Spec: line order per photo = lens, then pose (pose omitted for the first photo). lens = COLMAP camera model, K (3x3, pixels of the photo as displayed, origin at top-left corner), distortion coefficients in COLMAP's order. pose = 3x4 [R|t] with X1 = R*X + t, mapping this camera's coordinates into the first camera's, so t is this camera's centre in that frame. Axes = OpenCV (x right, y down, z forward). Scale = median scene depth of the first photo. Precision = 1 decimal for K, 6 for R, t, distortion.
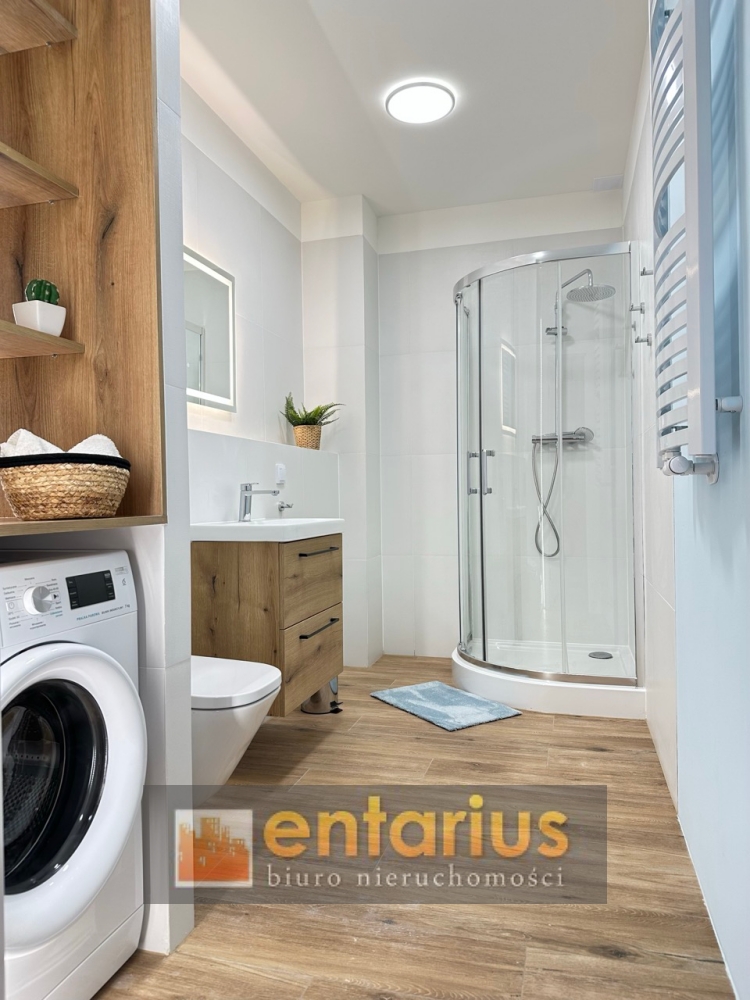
lens RADIAL K [[705.5, 0, 376.4], [0, 705.5, 499.6], [0, 0, 1]] dist [0.008021, -0.017186]
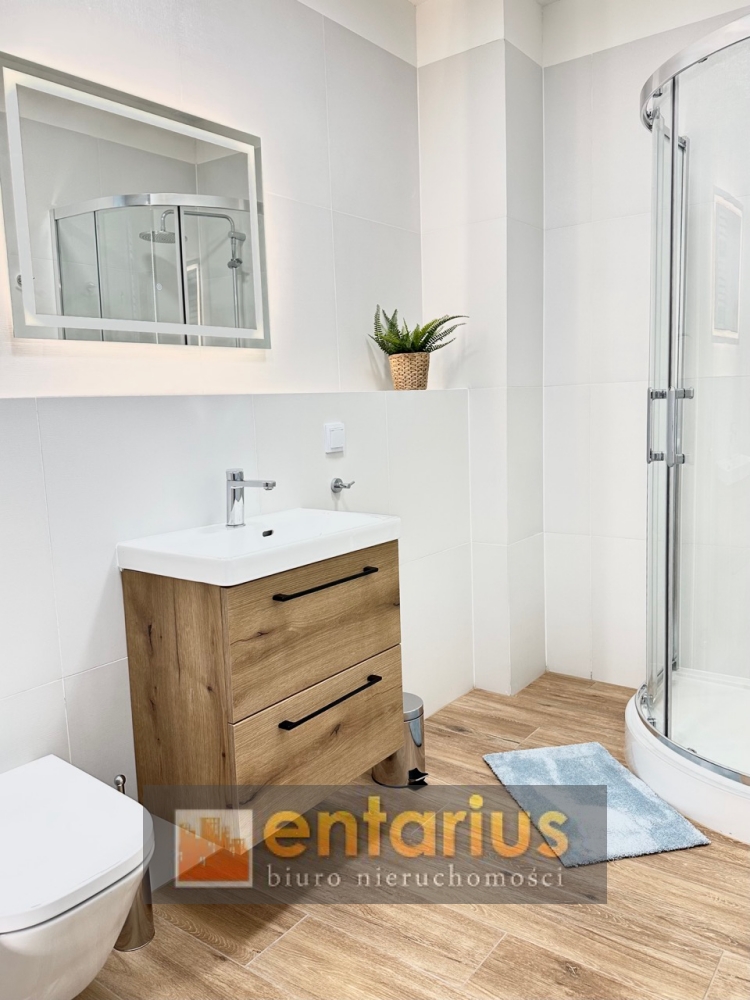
lens RADIAL K [[786.3, 0, 373.3], [0, 786.3, 499.4], [0, 0, 1]] dist [0.005000, -0.008261]
pose [[0.931970, 0.026738, -0.361547, 0.174496], [0.021341, 0.991501, 0.128338, -0.074853], [0.361906, -0.127323, 0.923479, 0.324686]]
